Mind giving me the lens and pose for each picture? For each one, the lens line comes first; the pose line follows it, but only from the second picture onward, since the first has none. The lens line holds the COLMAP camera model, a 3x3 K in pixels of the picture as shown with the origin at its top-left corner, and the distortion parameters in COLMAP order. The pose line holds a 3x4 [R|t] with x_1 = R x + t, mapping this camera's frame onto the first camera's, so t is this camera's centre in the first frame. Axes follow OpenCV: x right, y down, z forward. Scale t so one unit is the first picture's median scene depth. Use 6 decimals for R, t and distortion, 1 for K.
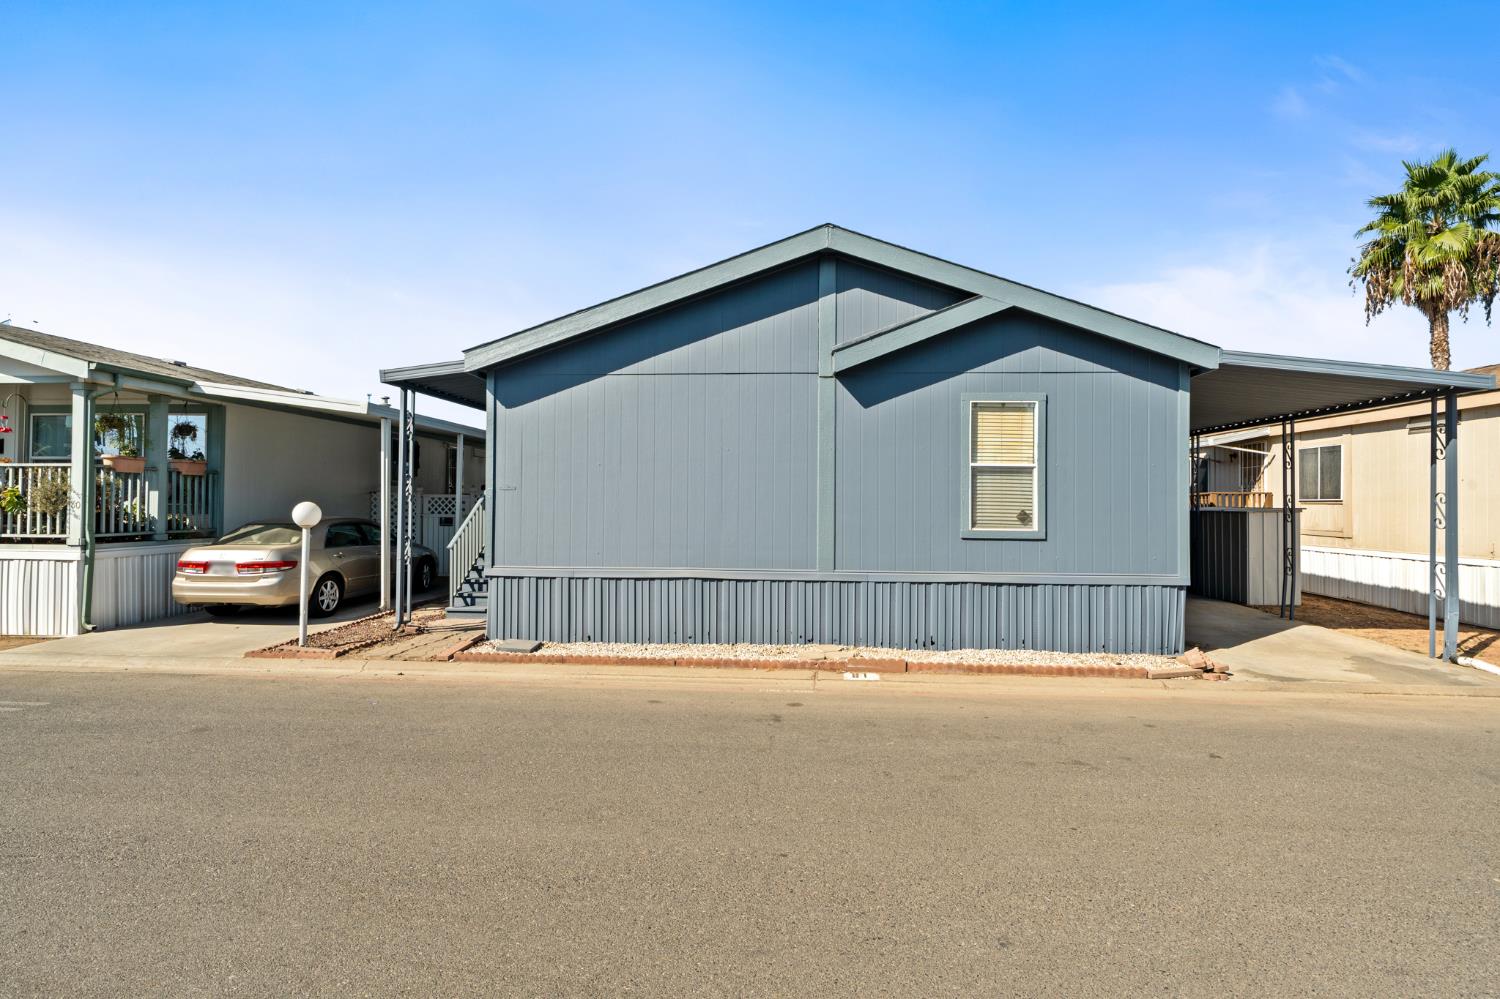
lens RADIAL K [[765.5, 0, 741.5], [0, 765.5, 489.4], [0, 0, 1]] dist [-0.000975, 0.000896]
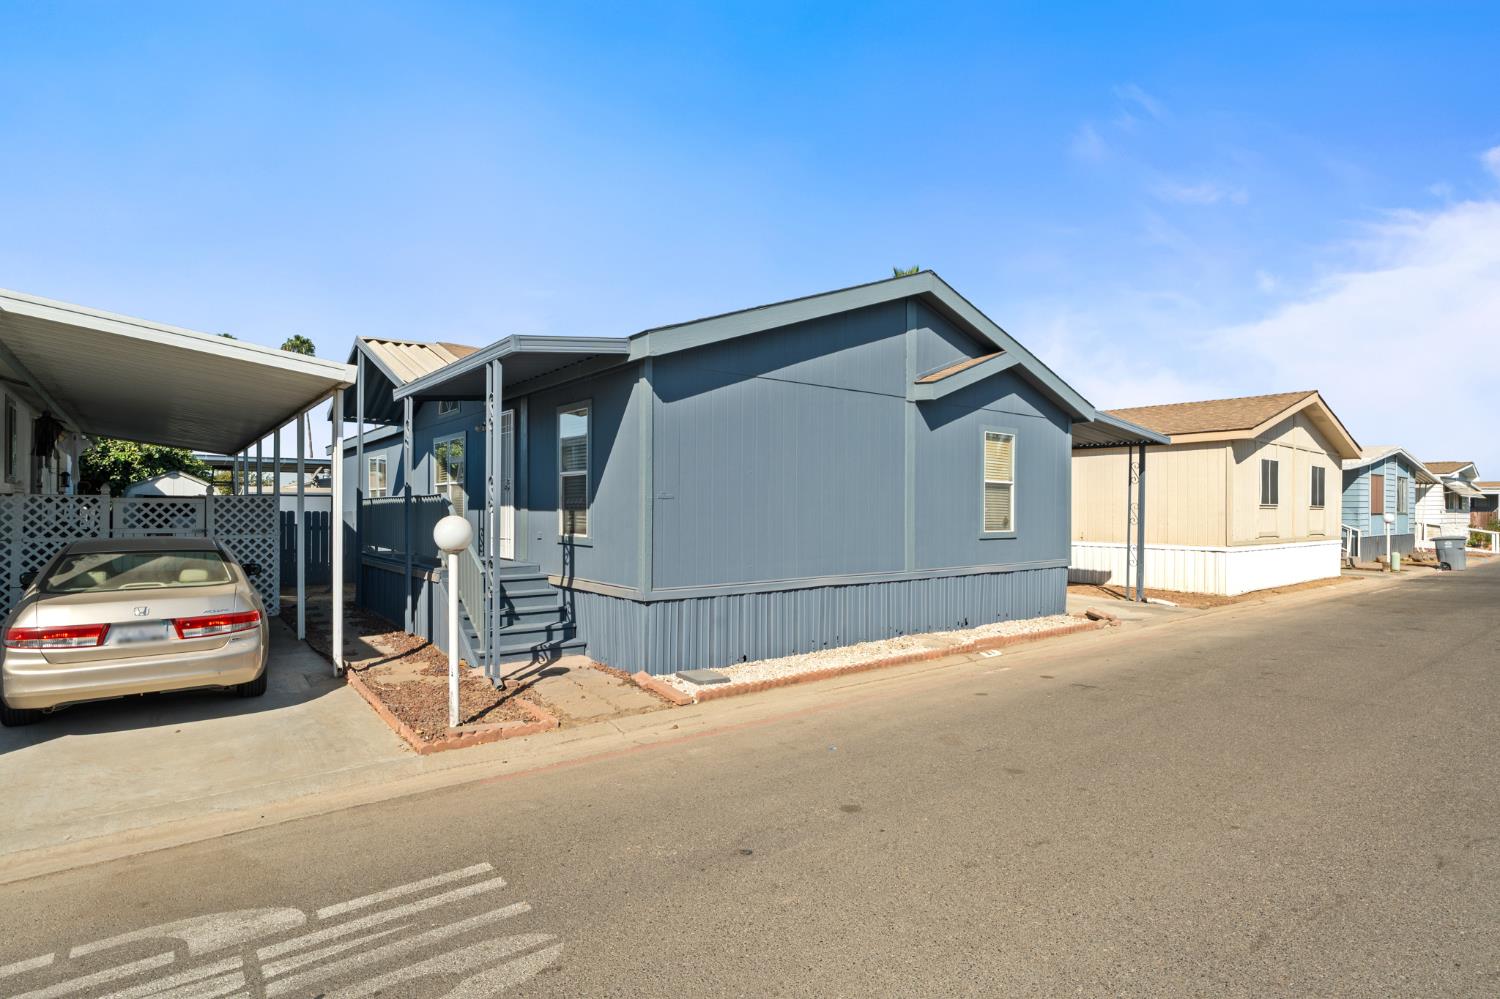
lens RADIAL K [[765.5, 0, 754.0], [0, 765.5, 510.3], [0, 0, 1]] dist [-0.000975, 0.000896]
pose [[0.735669, -0.005440, 0.677320, -0.320590], [-0.012175, 0.999700, 0.021253, -0.002438], [-0.677232, -0.023882, 0.735382, 0.120797]]
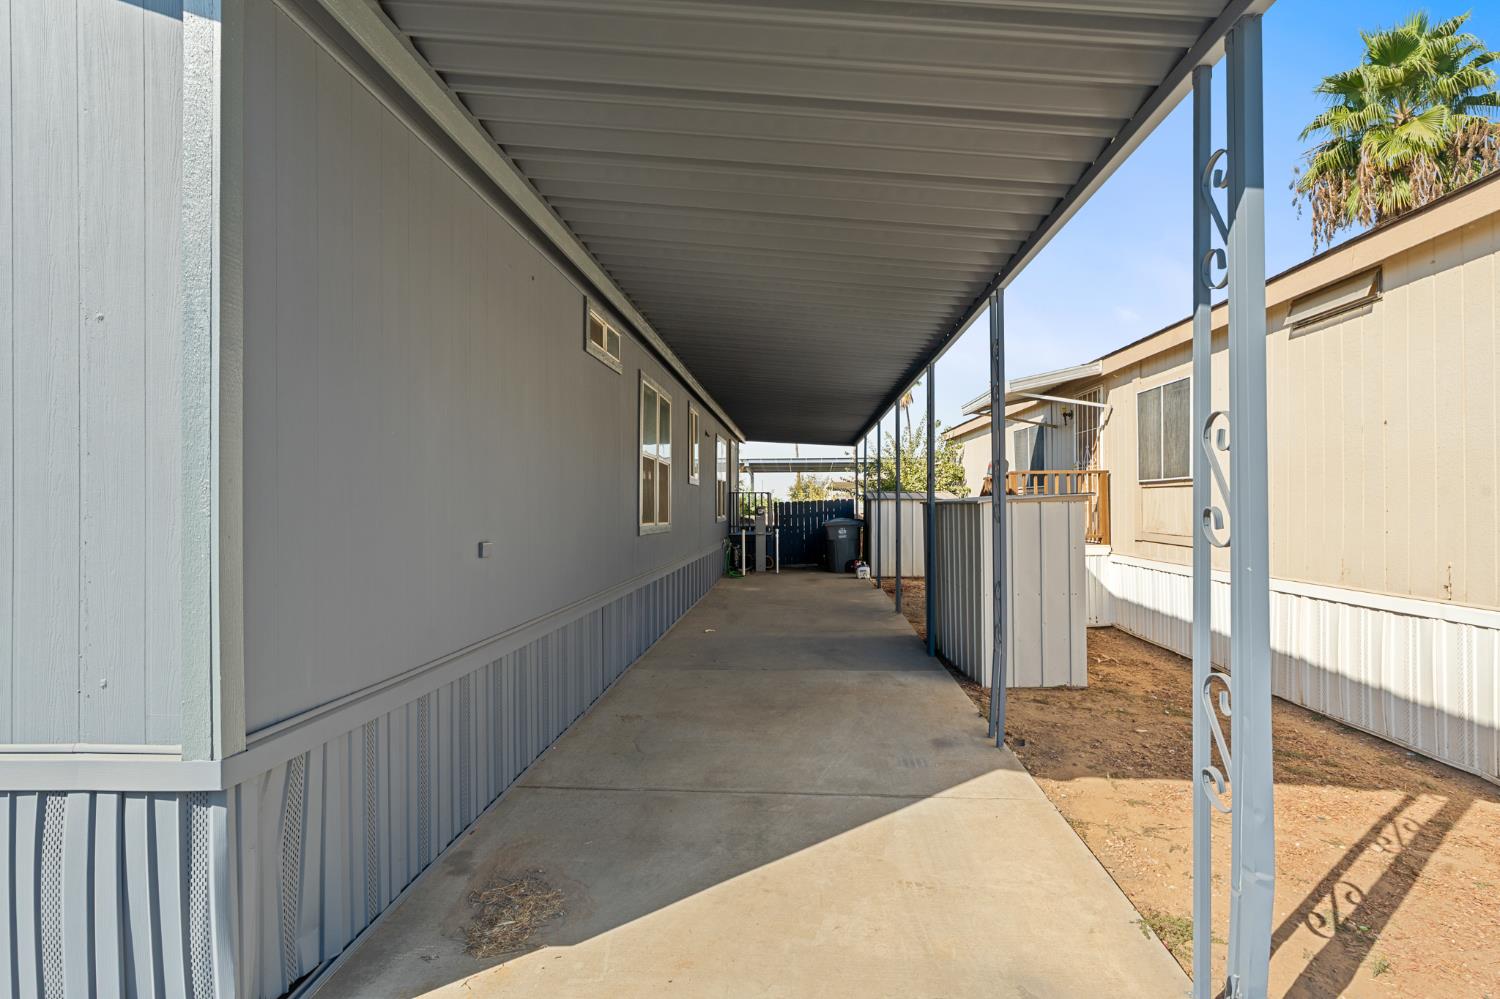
lens RADIAL K [[765.5, 0, 762.5], [0, 765.5, 503.7], [0, 0, 1]] dist [-0.000975, 0.000896]
pose [[0.999699, -0.015077, 0.019358, 0.276090], [0.014722, 0.999723, 0.018352, 0.010709], [-0.019629, -0.018061, 0.999644, 0.271636]]
